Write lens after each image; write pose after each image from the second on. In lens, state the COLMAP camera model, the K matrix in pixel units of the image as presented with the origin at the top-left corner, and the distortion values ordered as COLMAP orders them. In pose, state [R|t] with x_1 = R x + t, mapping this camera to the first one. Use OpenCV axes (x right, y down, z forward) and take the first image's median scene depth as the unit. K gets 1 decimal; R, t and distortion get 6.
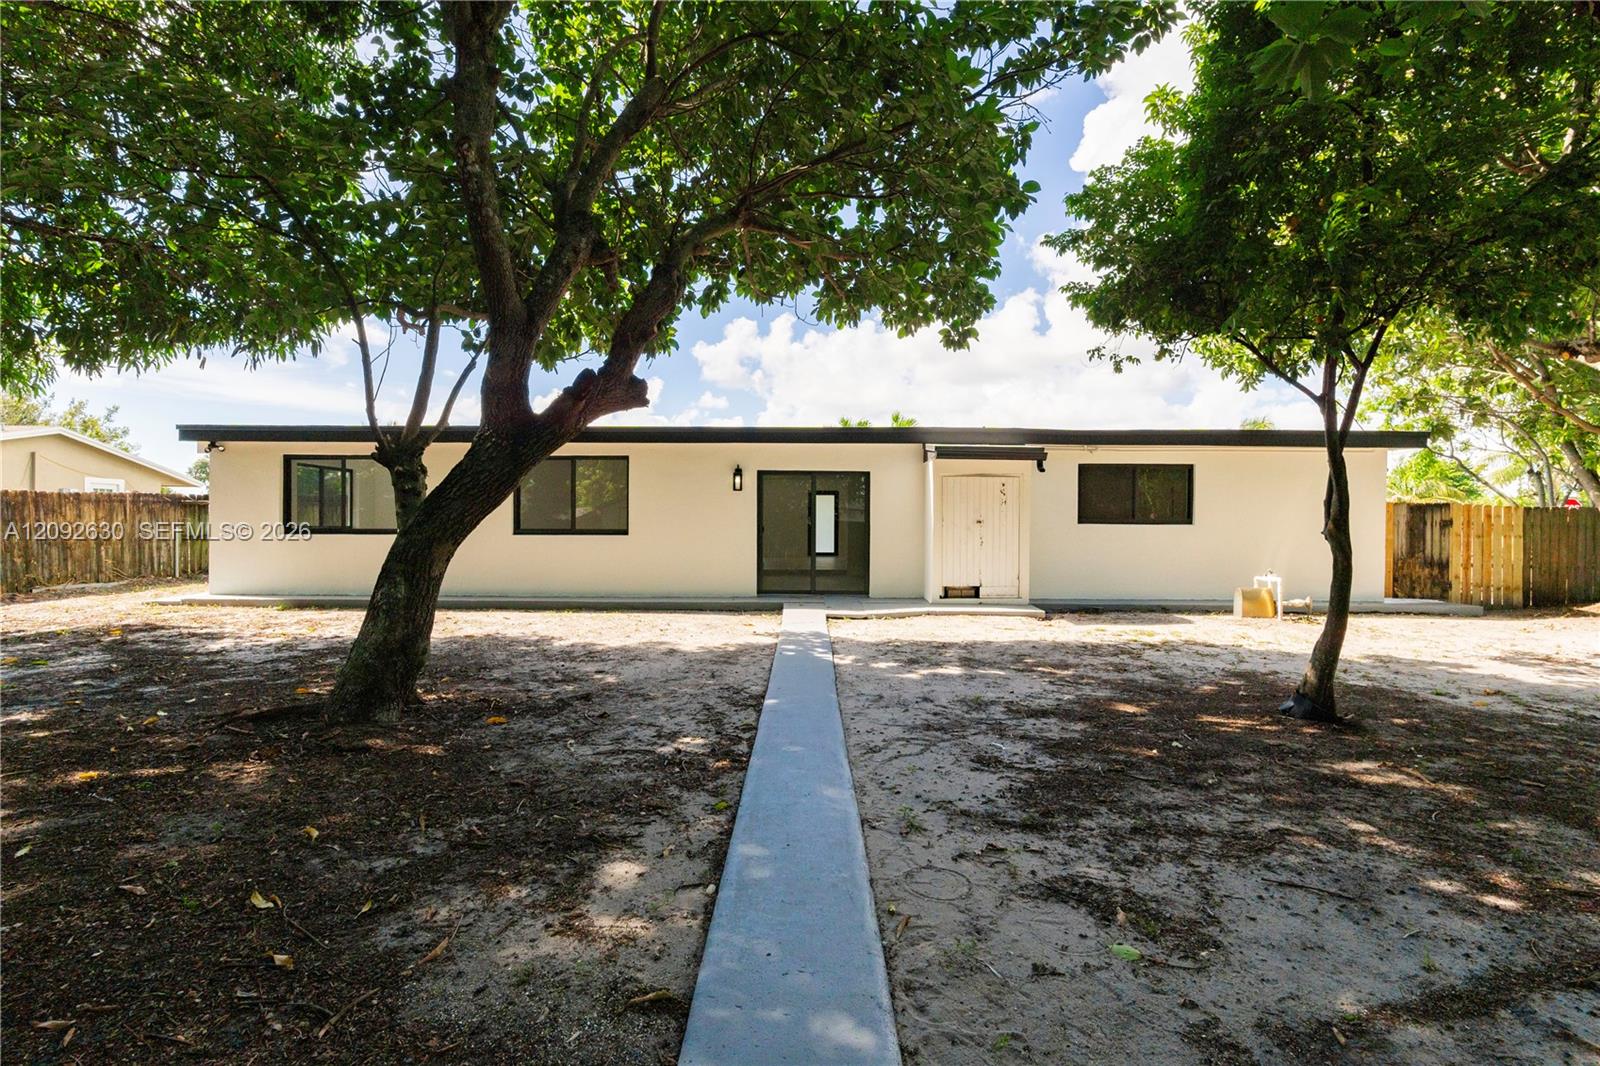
lens RADIAL K [[747.8, 0, 800.0], [0, 747.8, 533.0], [0, 0, 1]] dist [-0.002332, -0.000055]
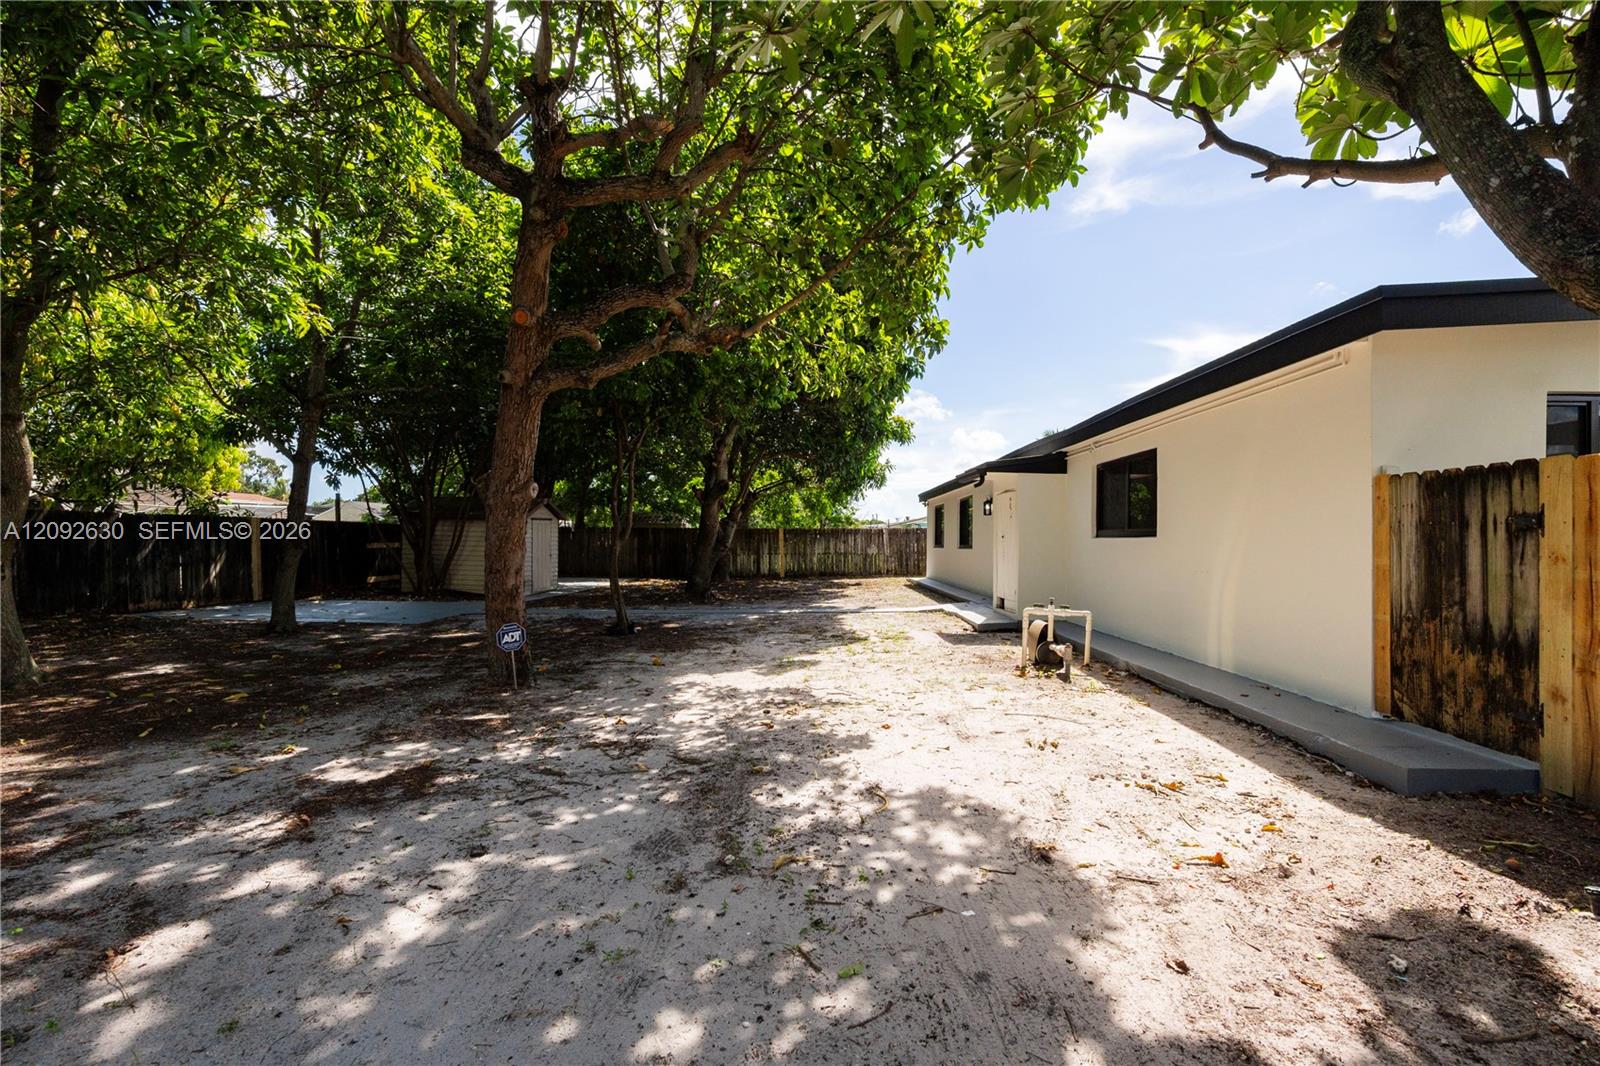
lens RADIAL K [[747.8, 0, 800.0], [0, 747.8, 533.0], [0, 0, 1]] dist [-0.002332, -0.000055]
pose [[-0.022460, -0.017326, -0.999598, 1.199434], [-0.015605, 0.999734, -0.016978, 0.001718], [0.999626, 0.015217, -0.022725, 0.692565]]
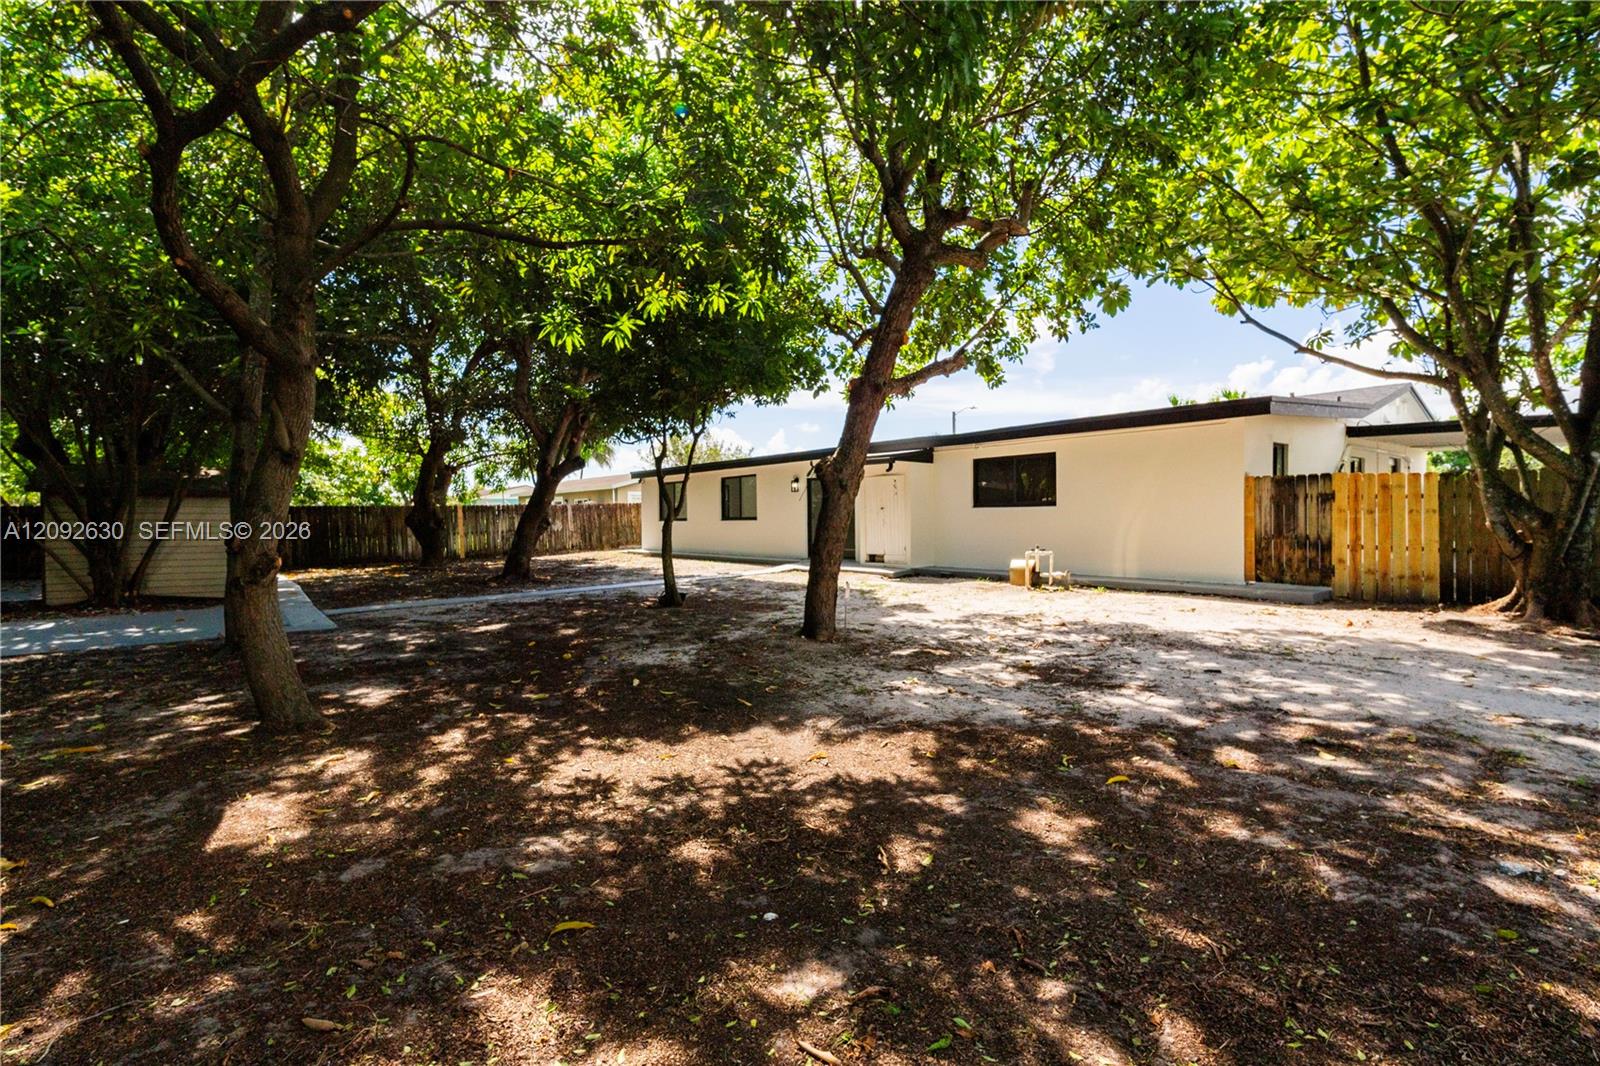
lens RADIAL K [[747.8, 0, 800.0], [0, 747.8, 533.0], [0, 0, 1]] dist [-0.002332, -0.000055]
pose [[0.621673, 0.003708, -0.783268, 1.160991], [0.012217, 0.999821, 0.014430, 0.008183], [0.783182, -0.018540, 0.621517, 0.001590]]
